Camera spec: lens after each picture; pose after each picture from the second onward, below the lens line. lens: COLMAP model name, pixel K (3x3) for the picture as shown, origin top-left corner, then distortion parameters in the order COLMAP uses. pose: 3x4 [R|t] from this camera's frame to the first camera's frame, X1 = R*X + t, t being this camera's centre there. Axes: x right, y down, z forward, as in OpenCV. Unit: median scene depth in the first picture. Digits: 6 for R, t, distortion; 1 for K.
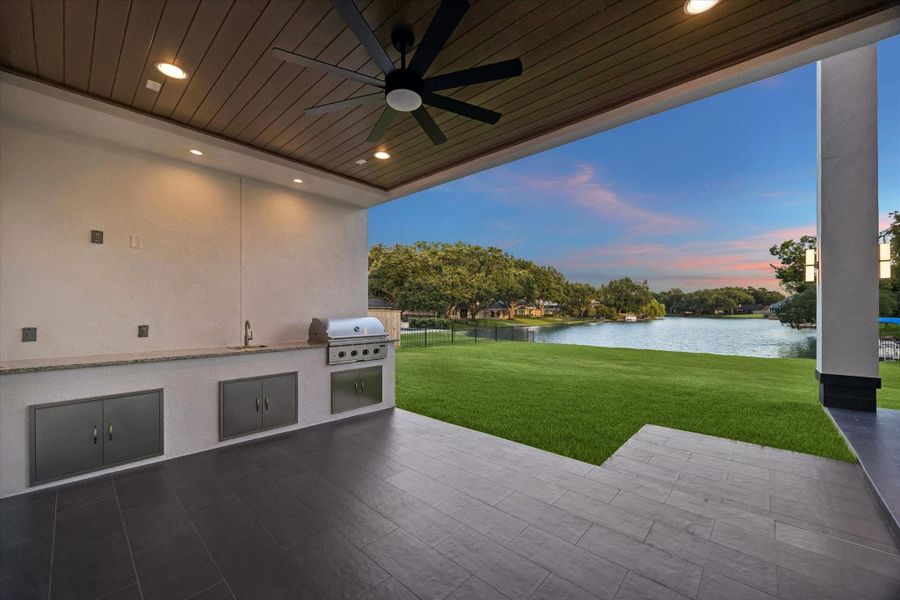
lens RADIAL K [[347.4, 0, 453.3], [0, 347.4, 309.3], [0, 0, 1]] dist [0.001398, 0.000177]
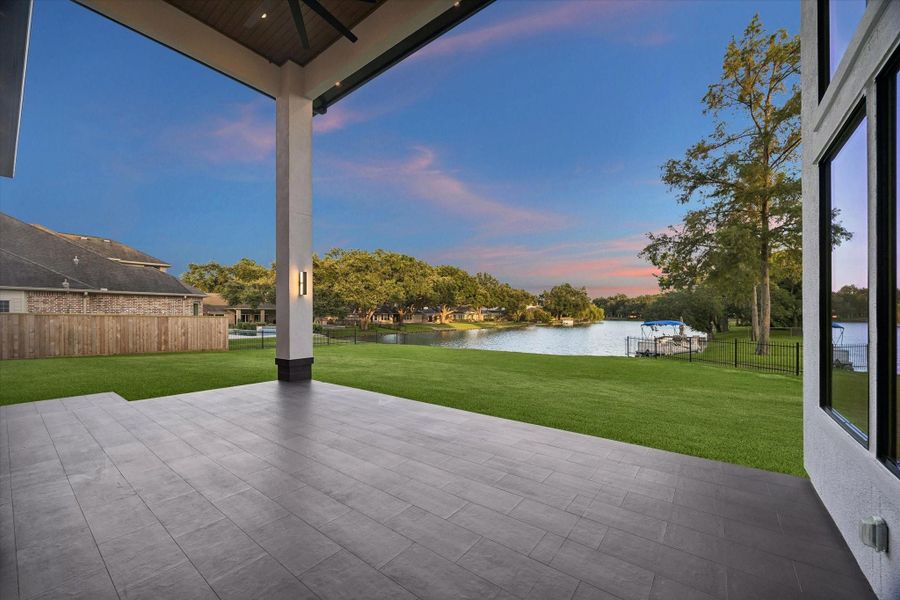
lens RADIAL K [[347.4, 0, 451.4], [0, 347.4, 317.0], [0, 0, 1]] dist [0.001398, 0.000177]
pose [[0.997018, -0.003174, 0.077104, 0.093475], [0.002509, 0.999959, 0.008727, -0.000432], [-0.077128, -0.008508, 0.996985, -0.032401]]
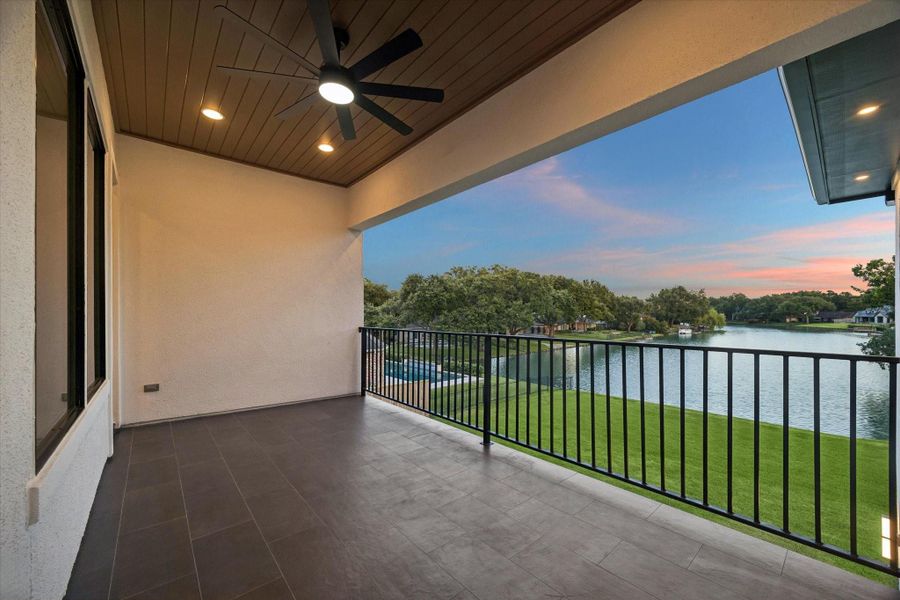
lens RADIAL K [[347.4, 0, 450.9], [0, 347.4, 310.9], [0, 0, 1]] dist [0.001398, 0.000177]
pose [[0.992398, -0.008707, -0.122758, 0.006572], [0.008426, 0.999961, -0.002806, -0.038273], [0.122778, 0.001750, 0.992433, 0.003042]]
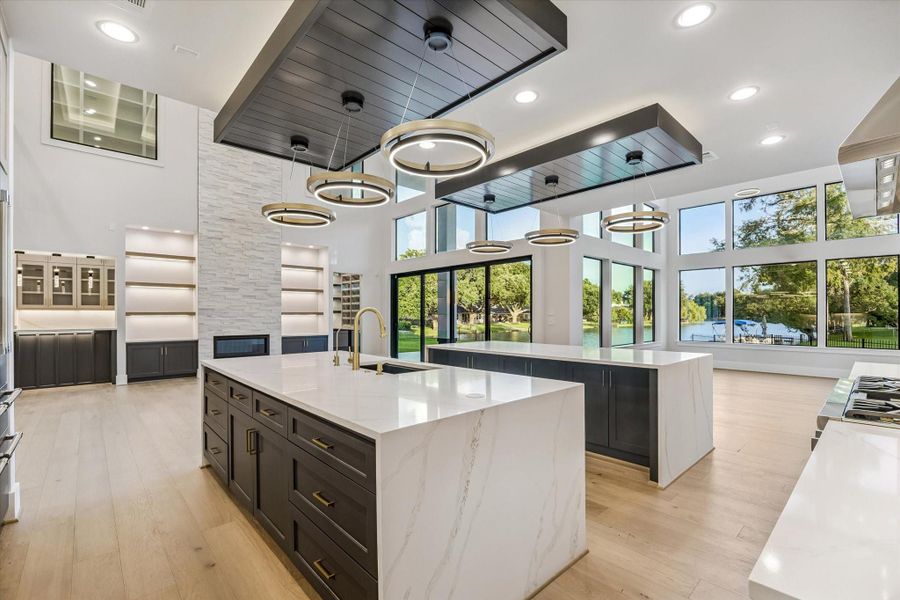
lens RADIAL K [[404.3, 0, 450.7], [0, 404.3, 325.6], [0, 0, 1]] dist [-0.012487, -0.000683]
pose [[0.995689, -0.000370, -0.092754, 0.079194], [0.003181, 0.999540, 0.030153, -0.000497], [0.092700, -0.030318, 0.995232, -0.129075]]
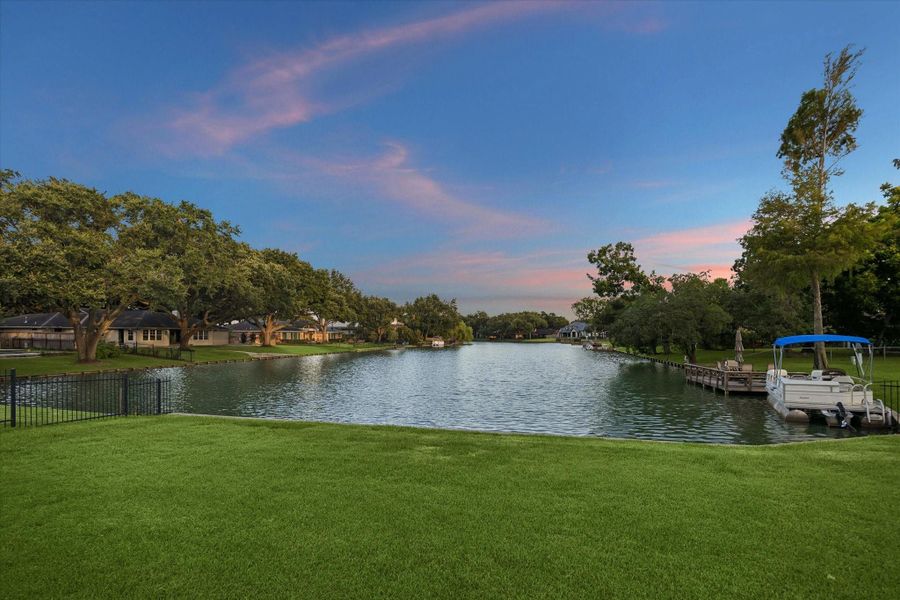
lens RADIAL K [[404.3, 0, 445.1], [0, 404.3, 334.8], [0, 0, 1]] dist [-0.012487, -0.000683]
pose [[0.885065, 0.001409, 0.465466, 0.093868], [-0.001764, 0.999998, 0.000326, 0.005925], [-0.465464, -0.001109, 0.885066, 0.168900]]
